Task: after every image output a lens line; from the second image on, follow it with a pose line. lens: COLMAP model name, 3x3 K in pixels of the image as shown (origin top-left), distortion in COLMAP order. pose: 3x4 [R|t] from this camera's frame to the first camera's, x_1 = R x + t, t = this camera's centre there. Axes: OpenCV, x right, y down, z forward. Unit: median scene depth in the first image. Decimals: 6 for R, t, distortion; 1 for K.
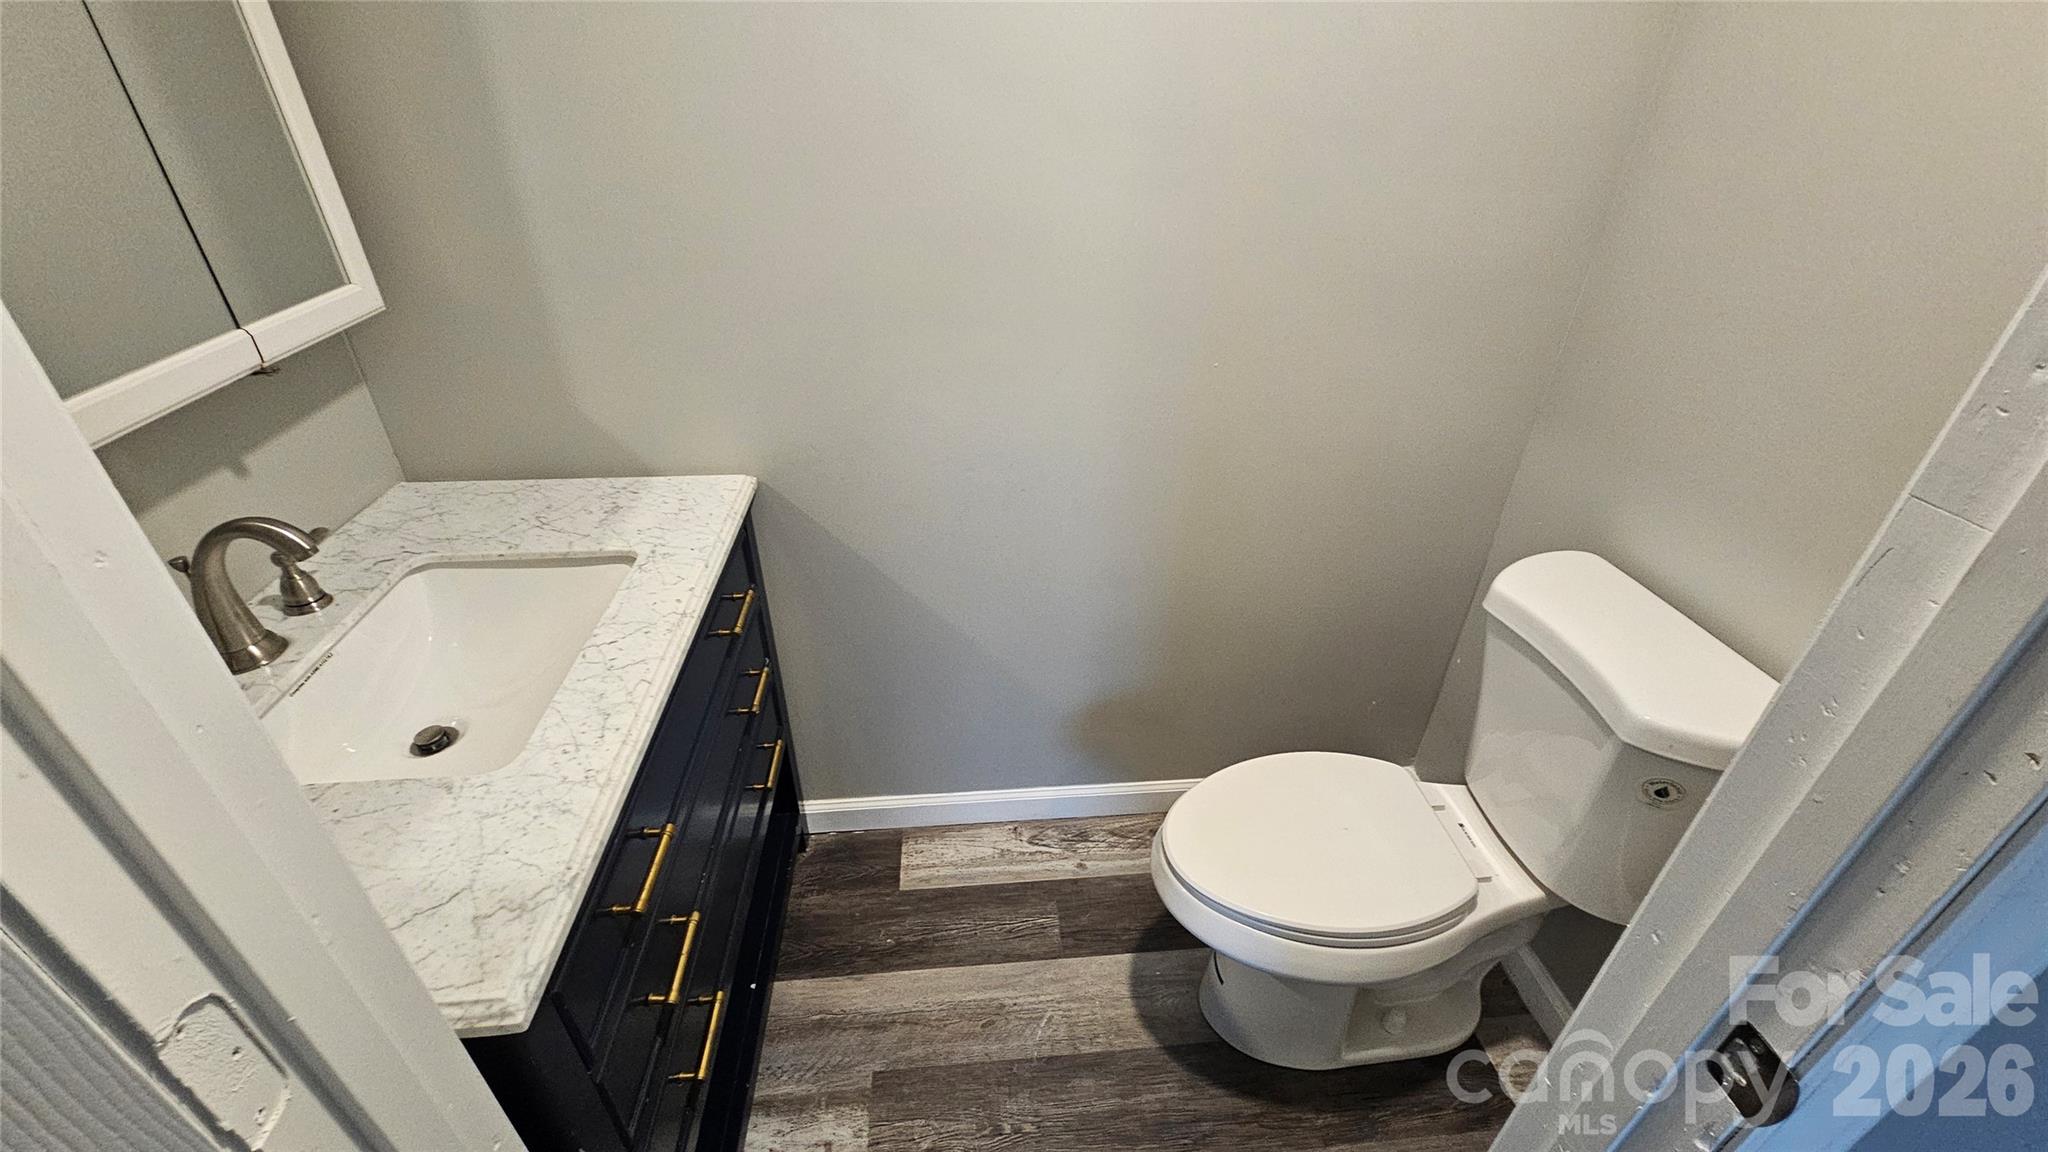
lens RADIAL K [[843.7, 0, 1029.0], [0, 843.7, 580.6], [0, 0, 1]] dist [0.000912, -0.000266]
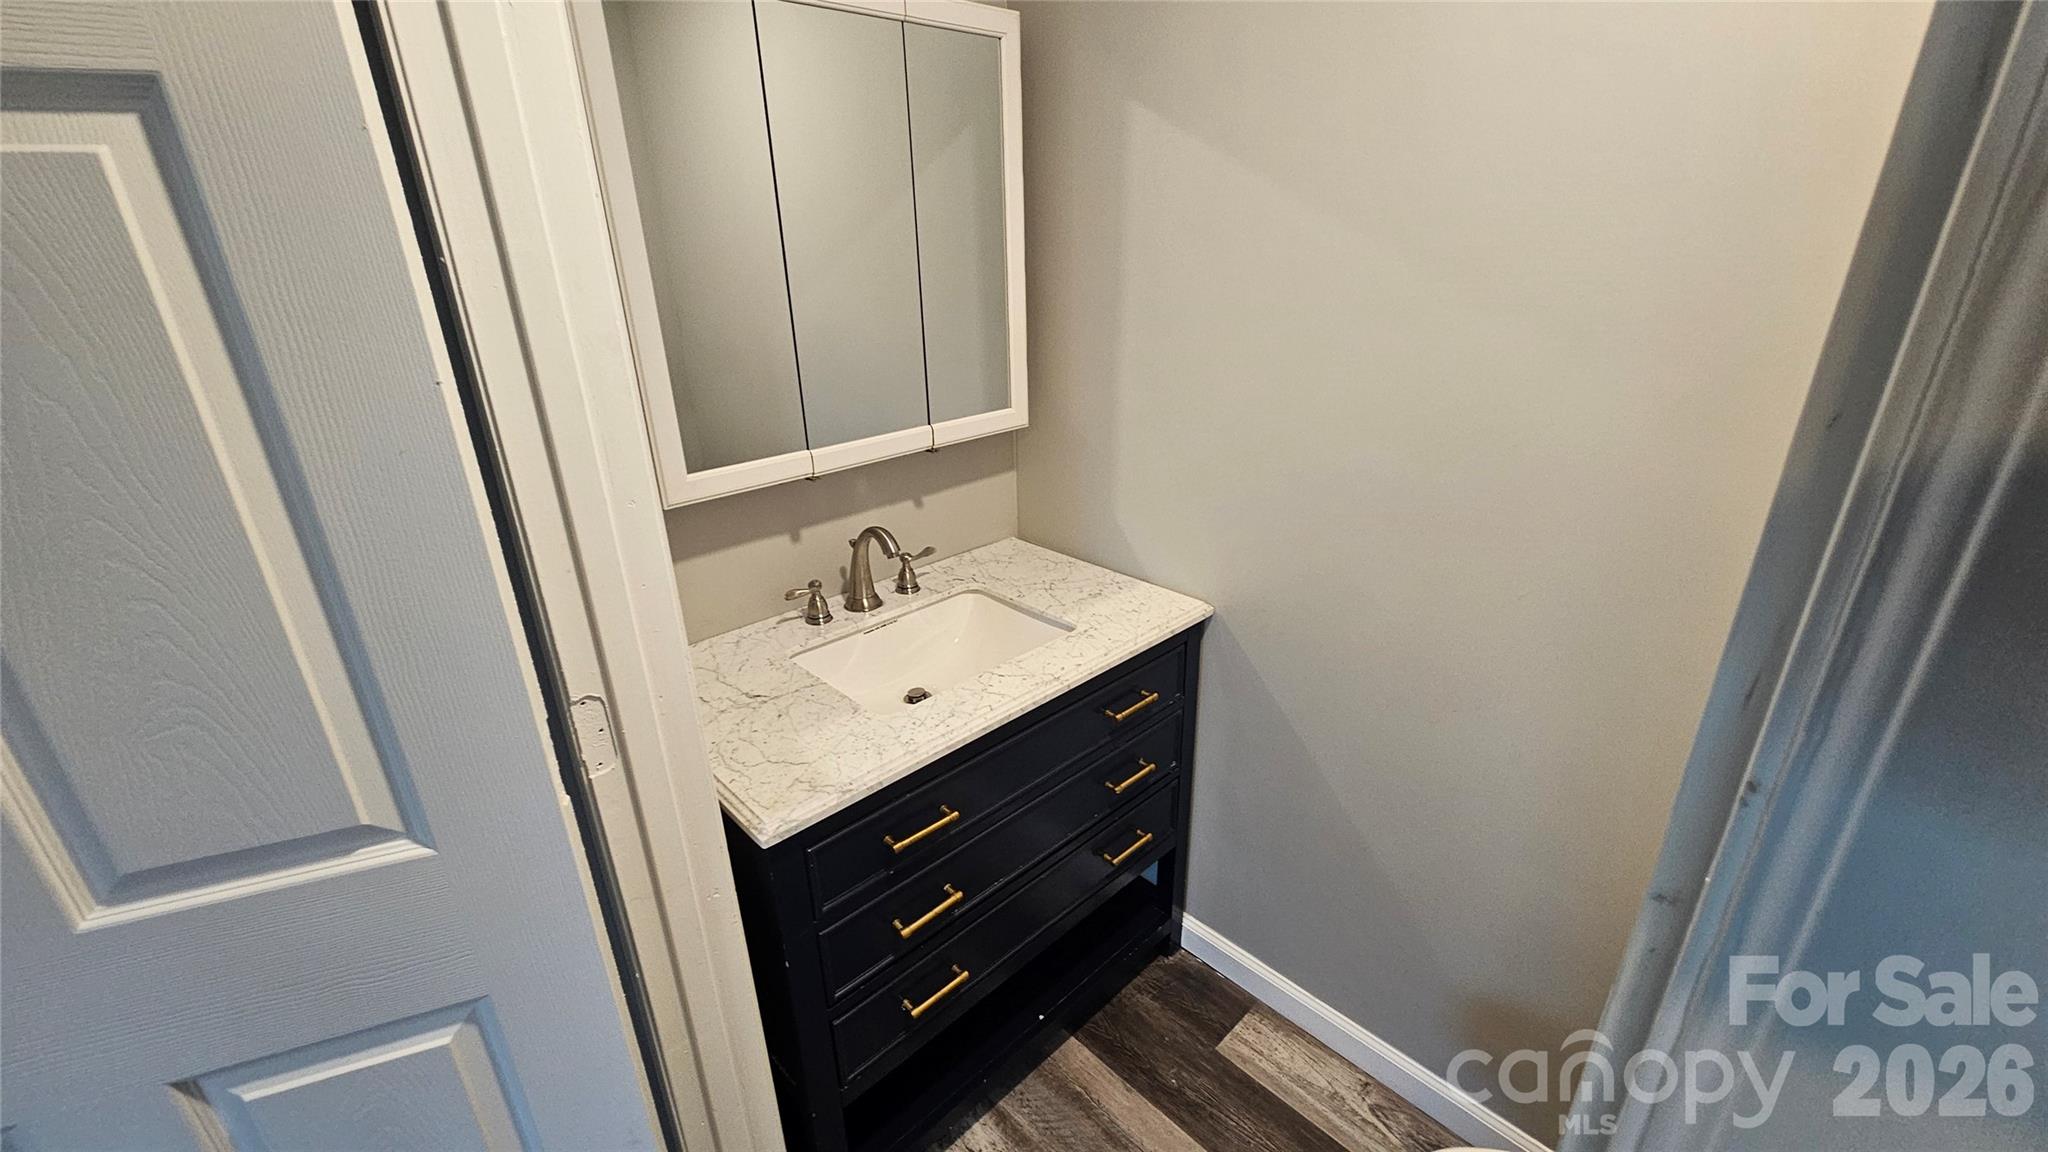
lens RADIAL K [[843.7, 0, 1027.5], [0, 843.7, 575.8], [0, 0, 1]] dist [0.000912, -0.000266]
pose [[0.621750, 0.271064, -0.734814, 0.381612], [-0.392766, 0.919613, 0.006902, -0.078504], [0.677615, 0.284318, 0.678234, 0.047232]]
